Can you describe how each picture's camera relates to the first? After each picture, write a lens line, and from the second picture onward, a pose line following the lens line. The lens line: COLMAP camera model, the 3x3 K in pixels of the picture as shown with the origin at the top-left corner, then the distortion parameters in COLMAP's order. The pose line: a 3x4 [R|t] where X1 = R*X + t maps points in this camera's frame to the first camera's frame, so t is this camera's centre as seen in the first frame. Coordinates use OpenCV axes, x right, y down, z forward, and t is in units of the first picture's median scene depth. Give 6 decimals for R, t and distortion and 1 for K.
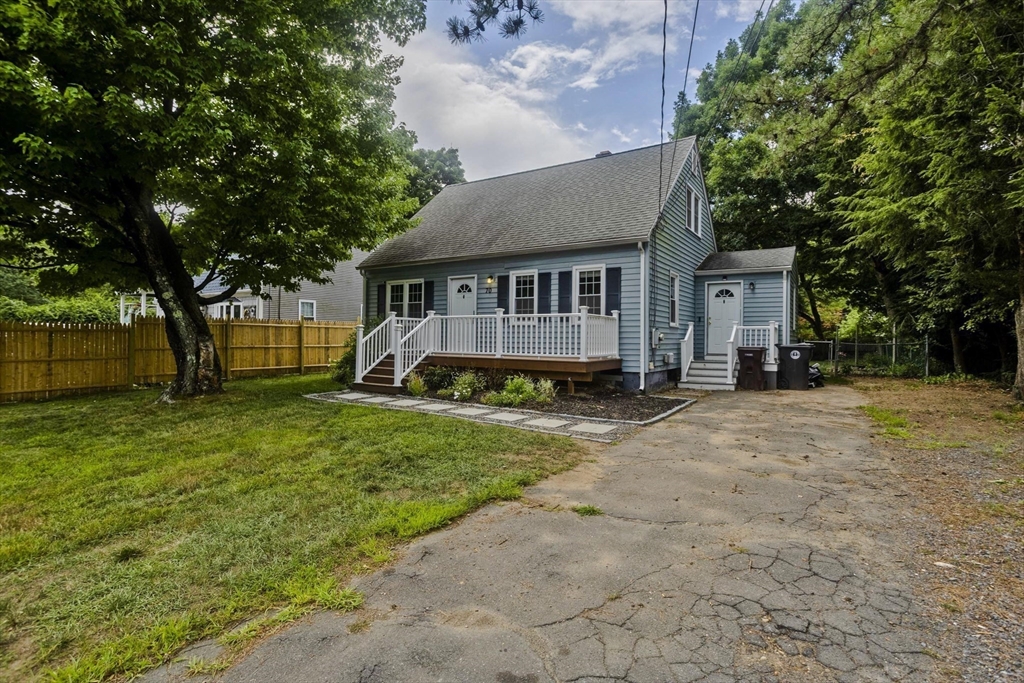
lens RADIAL K [[489.4, 0, 514.7], [0, 489.4, 337.3], [0, 0, 1]] dist [-0.018417, 0.003898]
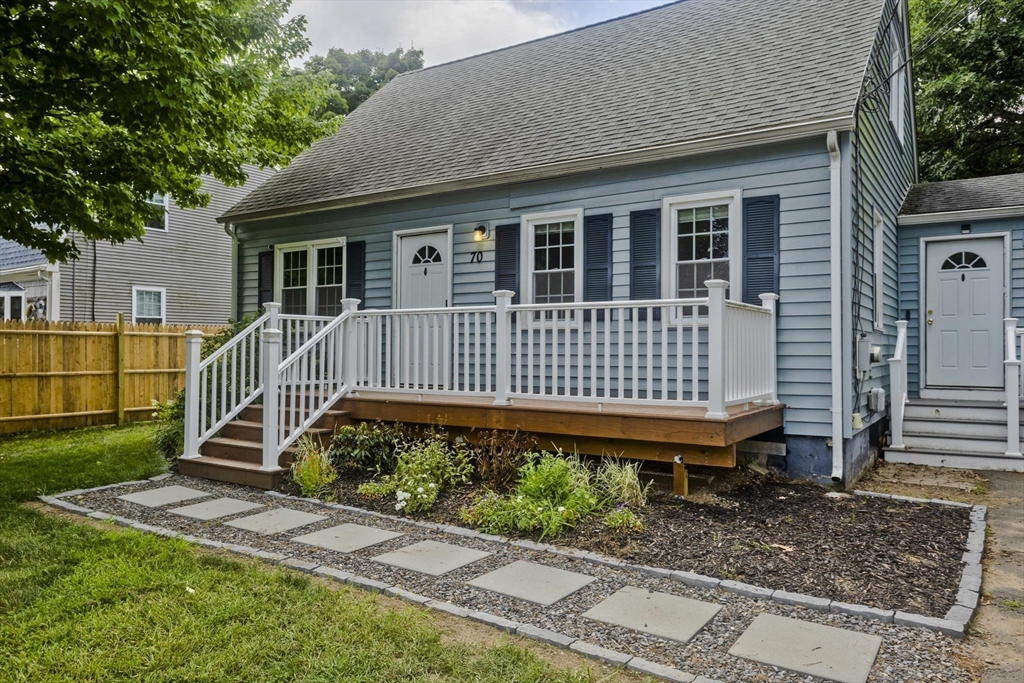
lens RADIAL K [[714.9, 0, 504.4], [0, 714.9, 337.1], [0, 0, 1]] dist [0.002680, 0.010034]
pose [[0.999929, -0.006768, -0.009811, -0.020542], [0.006616, 0.999859, -0.015416, -0.006830], [0.009914, 0.015350, 0.999833, 0.316789]]
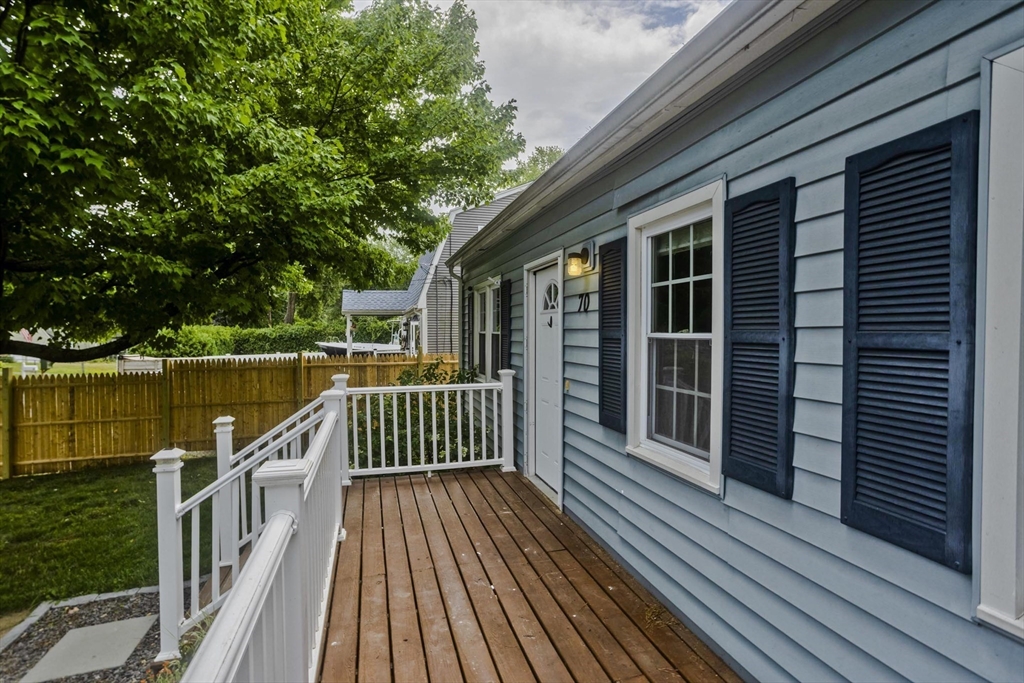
lens RADIAL K [[489.4, 0, 519.4], [0, 489.4, 345.6], [0, 0, 1]] dist [-0.018417, 0.003898]
pose [[0.769074, 0.005741, -0.639134, 0.100545], [0.014422, 0.999549, 0.026333, -0.082934], [0.638997, -0.029470, 0.768645, 0.797455]]
